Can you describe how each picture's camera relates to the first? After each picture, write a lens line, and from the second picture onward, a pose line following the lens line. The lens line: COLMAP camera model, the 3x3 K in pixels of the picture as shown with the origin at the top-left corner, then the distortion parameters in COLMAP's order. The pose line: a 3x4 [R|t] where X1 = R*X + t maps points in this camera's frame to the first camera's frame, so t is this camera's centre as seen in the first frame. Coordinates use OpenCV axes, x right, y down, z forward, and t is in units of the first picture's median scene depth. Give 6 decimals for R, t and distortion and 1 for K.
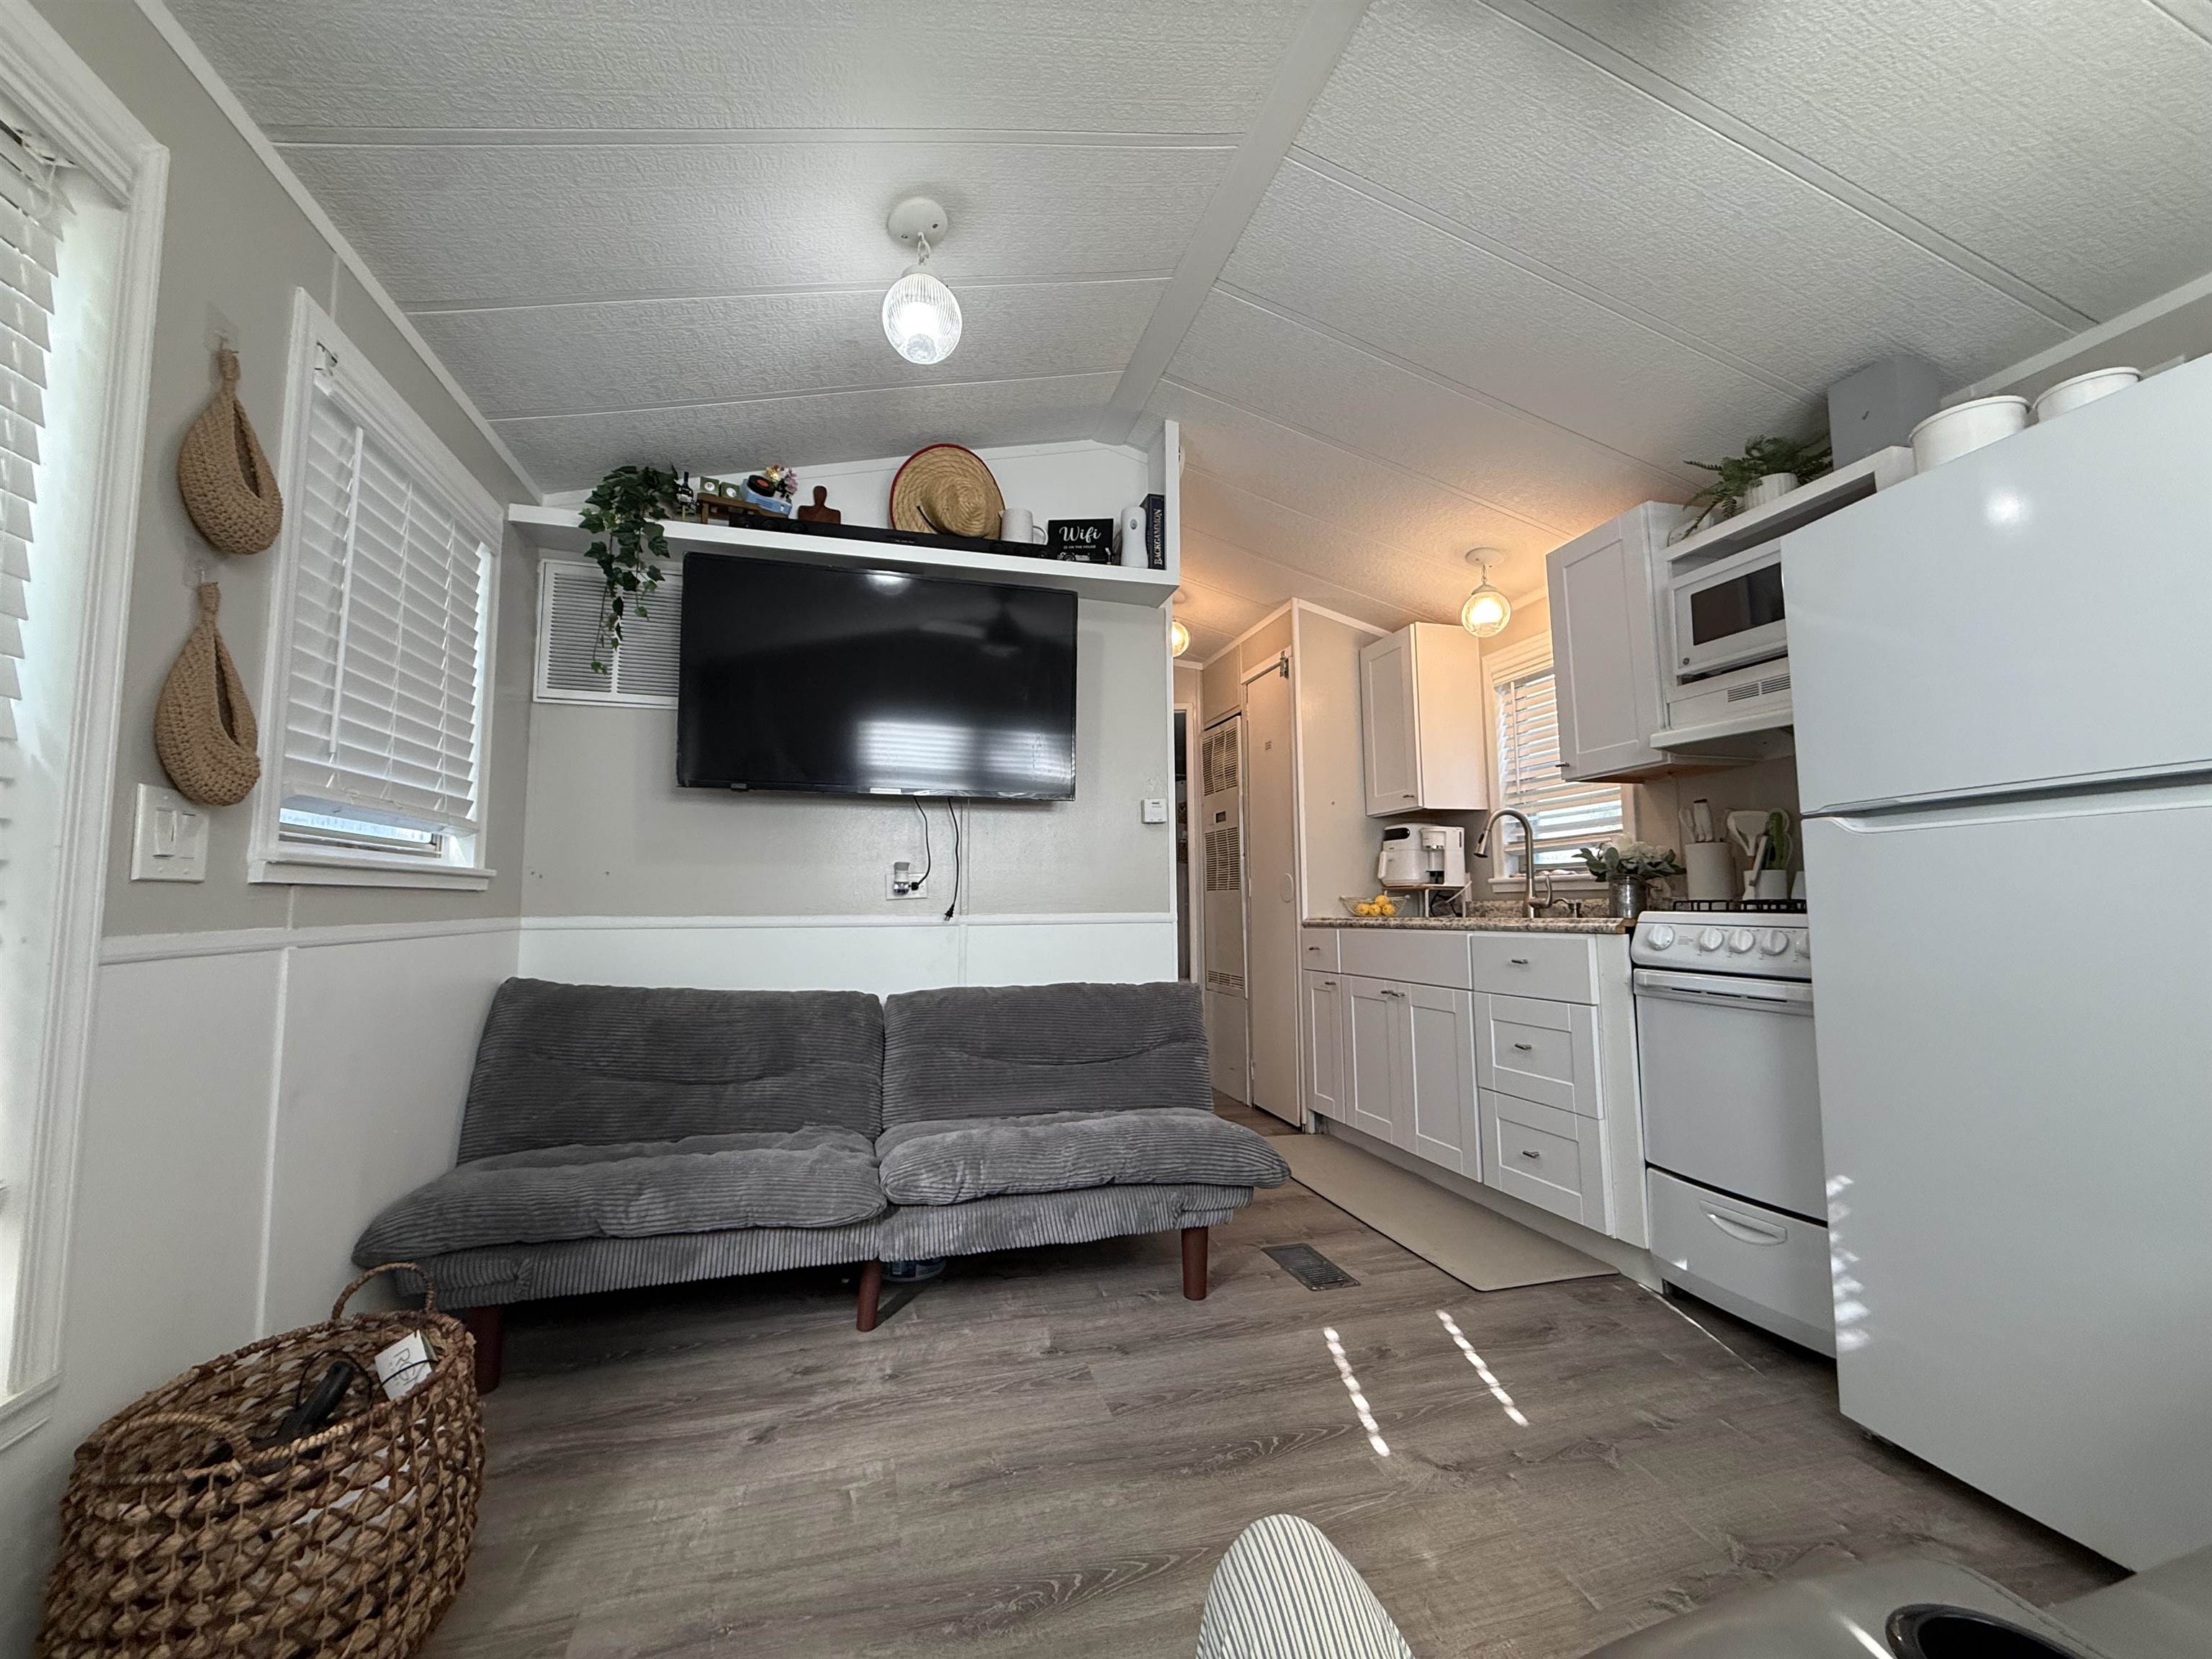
lens RADIAL K [[875.6, 0, 1096.7], [0, 875.6, 832.1], [0, 0, 1]] dist [0.002454, -0.000293]
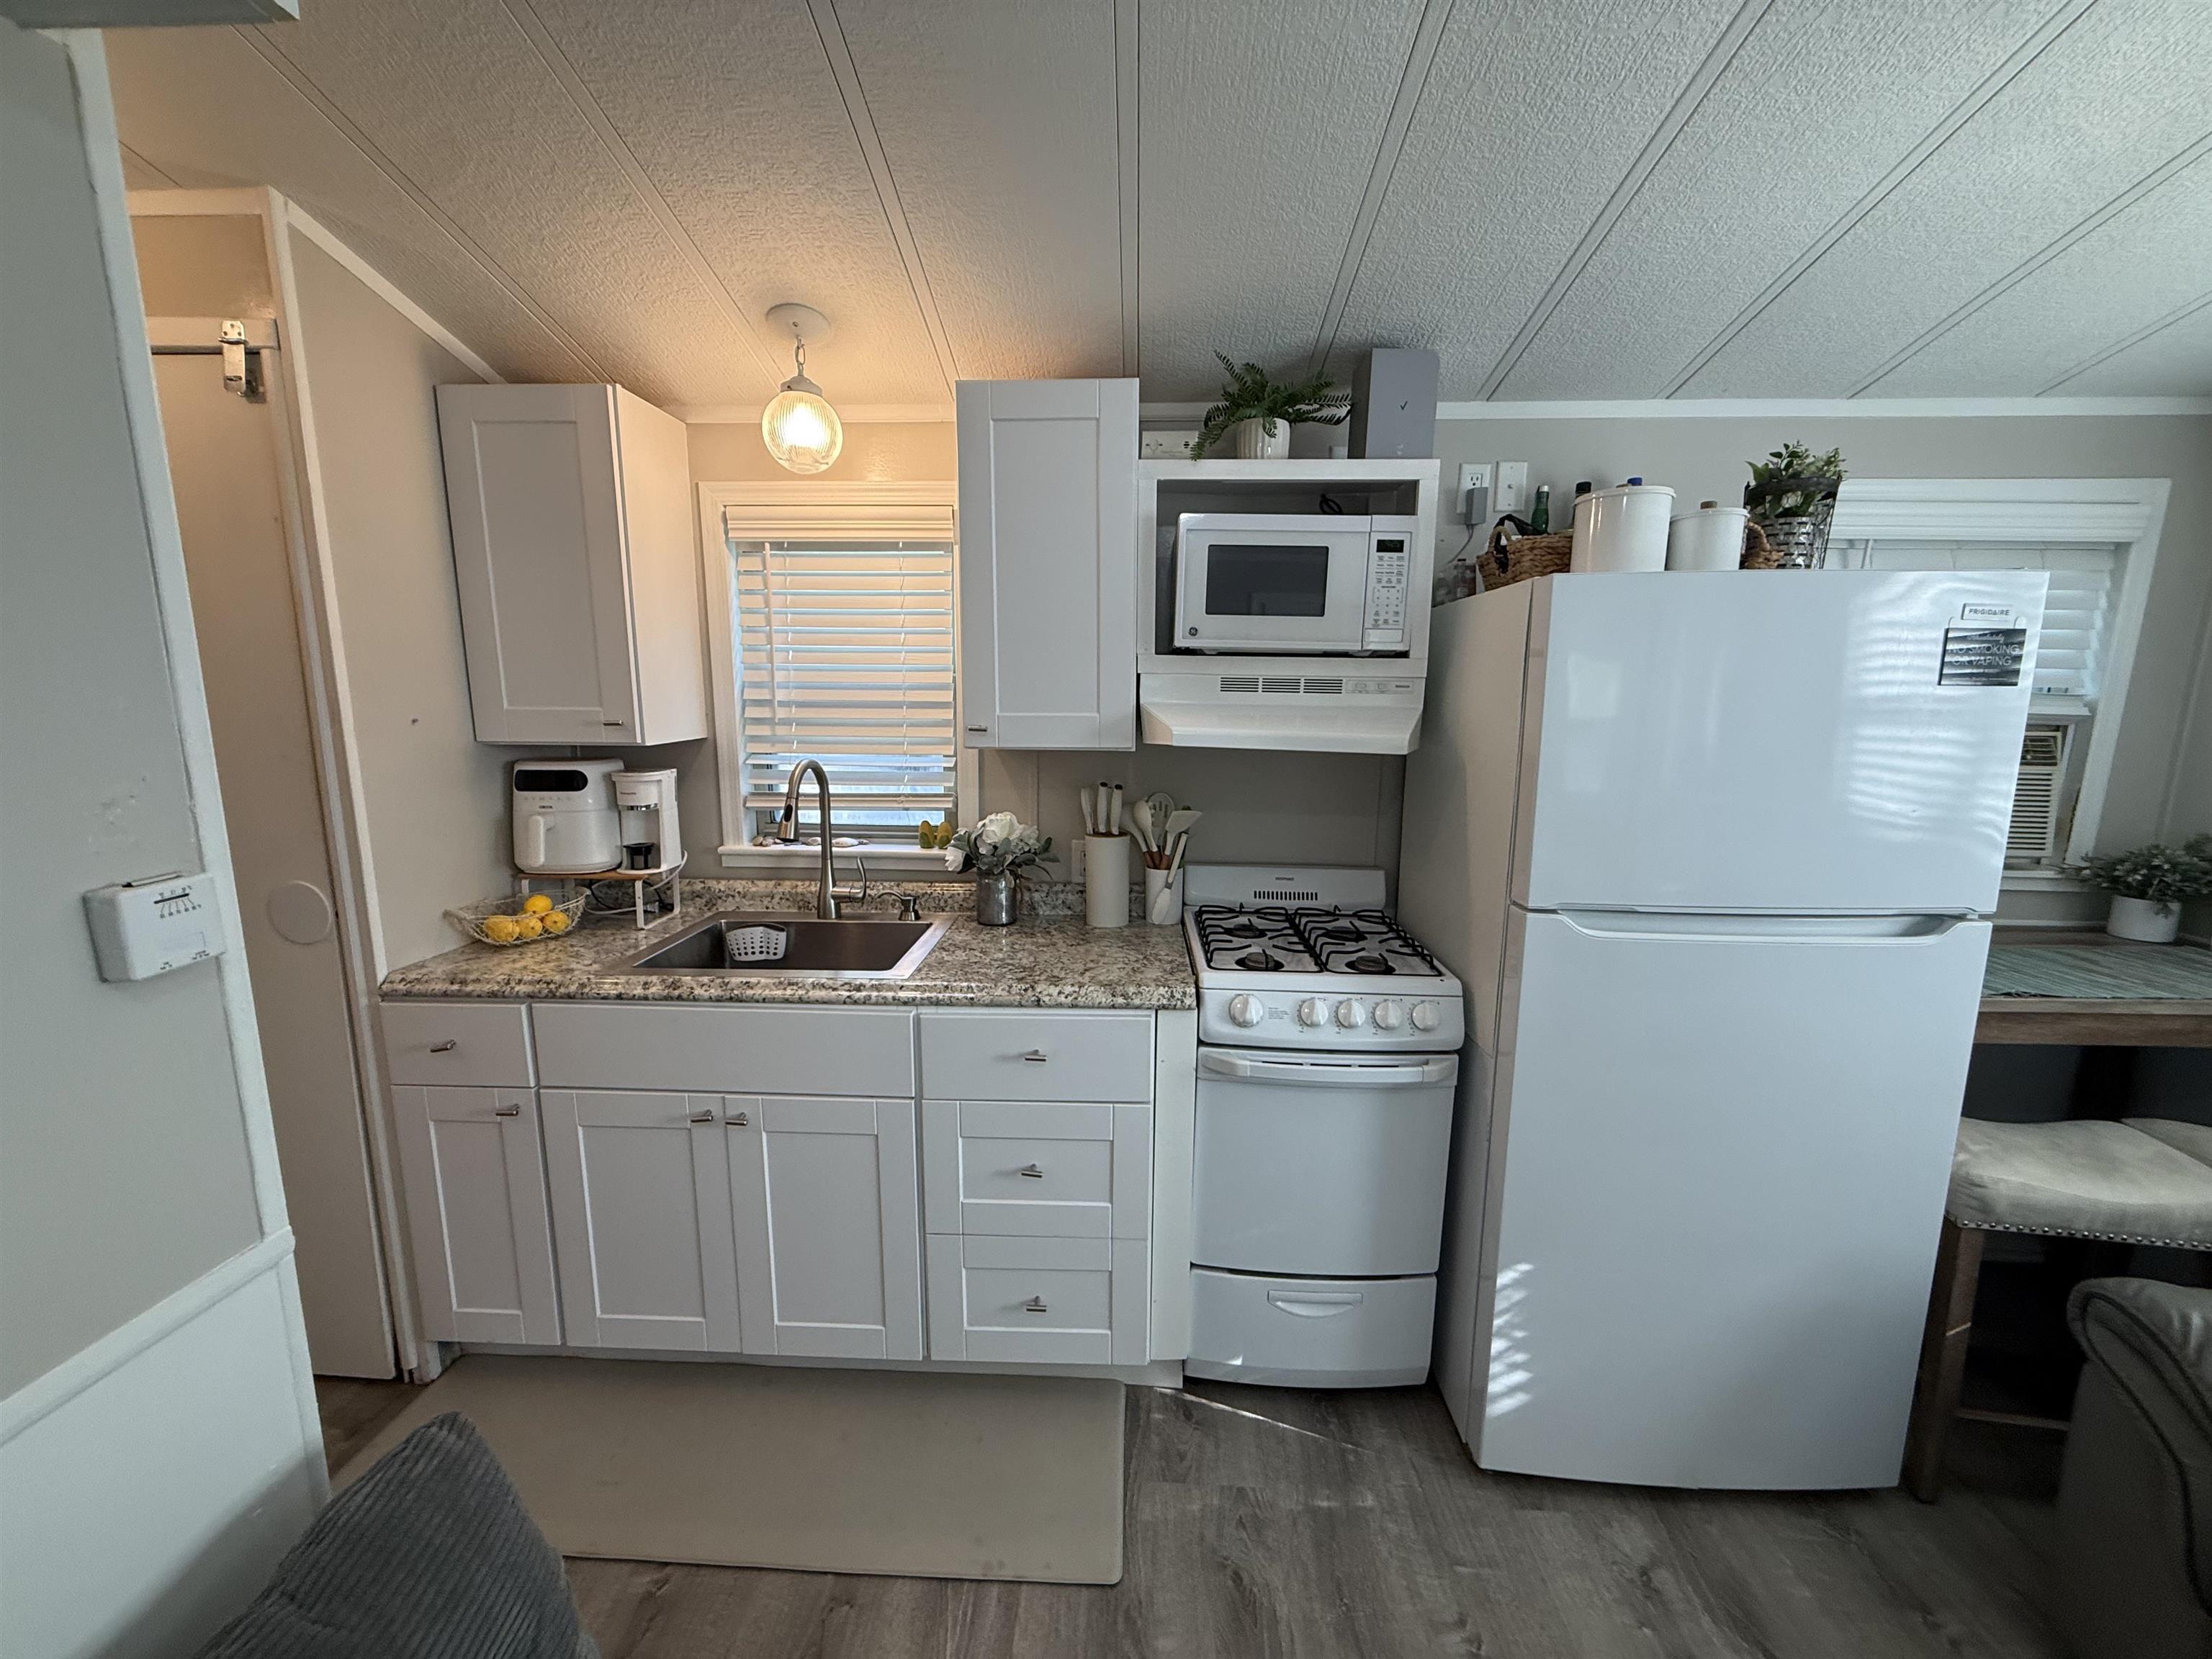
lens RADIAL K [[880.1, 0, 1105.1], [0, 880.1, 834.7], [0, 0, 1]] dist [-0.000988, -0.000261]
pose [[0.308556, -0.148410, 0.939557, -0.098978], [-0.091431, 0.978552, 0.184596, -0.136341], [-0.946802, -0.142863, 0.288369, 0.721972]]
